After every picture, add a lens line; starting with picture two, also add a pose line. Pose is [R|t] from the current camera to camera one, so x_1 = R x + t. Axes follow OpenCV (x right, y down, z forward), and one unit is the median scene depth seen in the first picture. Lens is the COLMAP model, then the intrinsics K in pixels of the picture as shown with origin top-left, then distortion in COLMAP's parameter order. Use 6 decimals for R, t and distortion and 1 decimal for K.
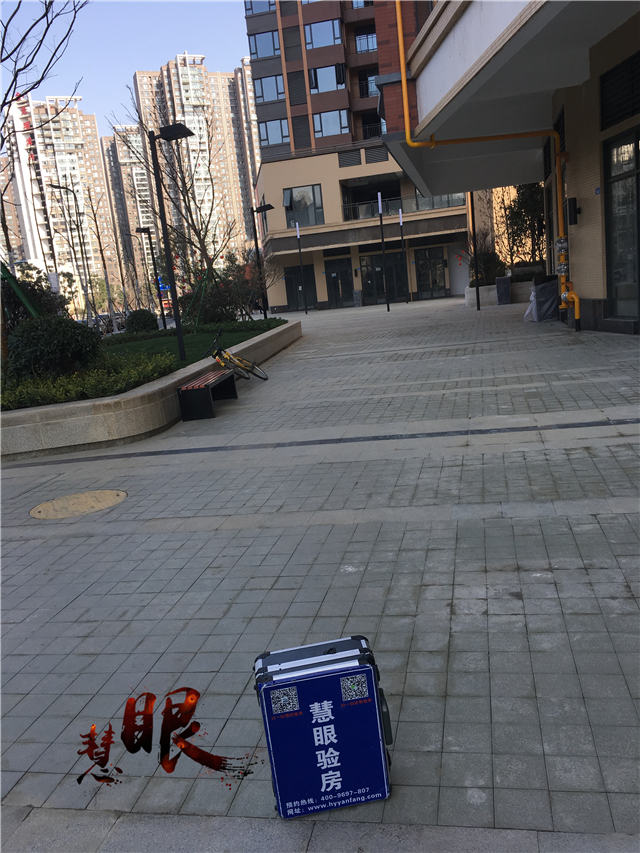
lens RADIAL K [[732.7, 0, 325.8], [0, 732.7, 423.4], [0, 0, 1]] dist [0.079034, -0.102769]
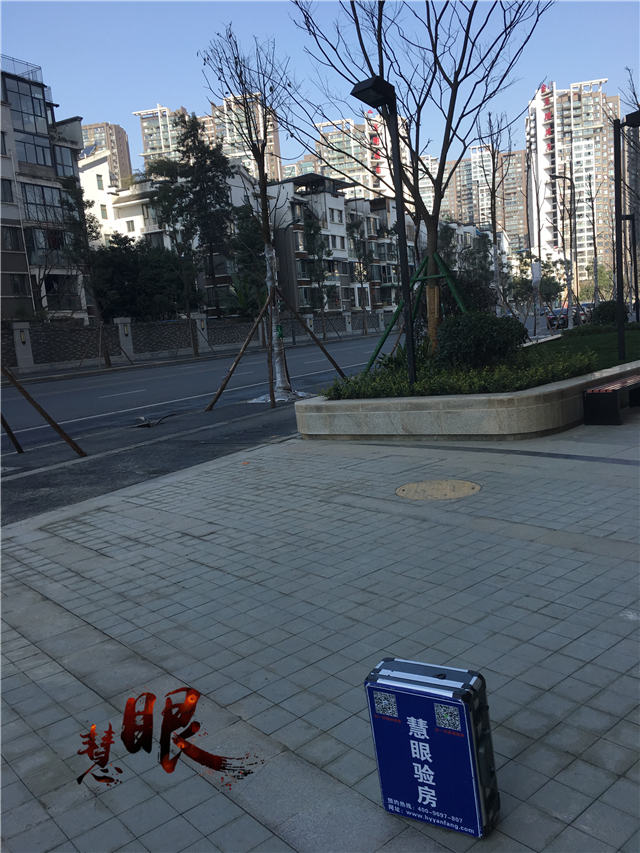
lens RADIAL K [[732.7, 0, 322.8], [0, 732.7, 425.2], [0, 0, 1]] dist [0.079034, -0.102769]
pose [[0.790648, 0.128236, -0.598692, 0.178955], [-0.114797, 0.991528, 0.060775, -0.033902], [0.601413, 0.020677, 0.798671, 0.023983]]
